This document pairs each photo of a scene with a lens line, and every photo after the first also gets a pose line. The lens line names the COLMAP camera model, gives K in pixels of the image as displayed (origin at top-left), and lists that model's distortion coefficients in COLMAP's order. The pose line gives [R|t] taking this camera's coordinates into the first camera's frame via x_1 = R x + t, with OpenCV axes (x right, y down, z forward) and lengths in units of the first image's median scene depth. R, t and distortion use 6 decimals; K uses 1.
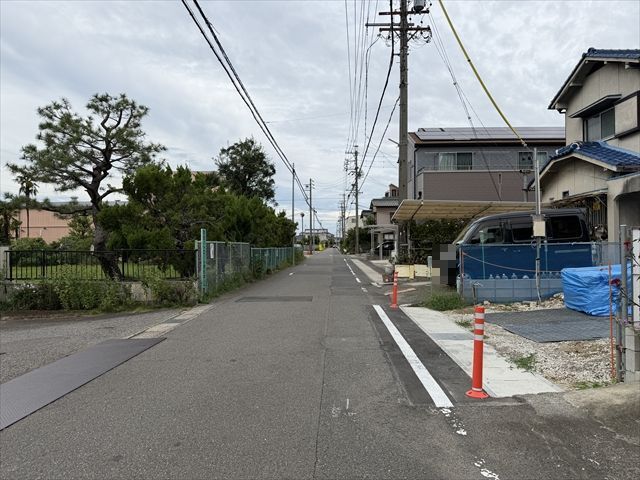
lens RADIAL K [[446.5, 0, 318.5], [0, 446.5, 241.8], [0, 0, 1]] dist [0.047949, -0.056695]
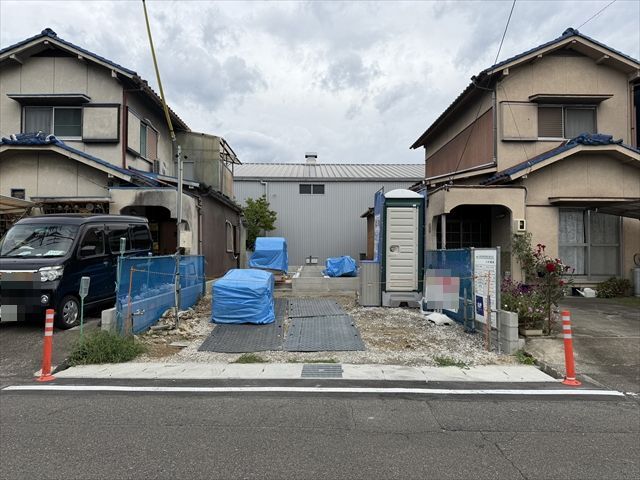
lens RADIAL K [[446.5, 0, 318.5], [0, 446.5, 241.8], [0, 0, 1]] dist [0.047949, -0.056695]
pose [[-0.011256, 0.033747, 0.999367, -0.306436], [-0.012712, 0.999345, -0.033889, 0.001697], [-0.999856, -0.013085, -0.010819, 0.591947]]
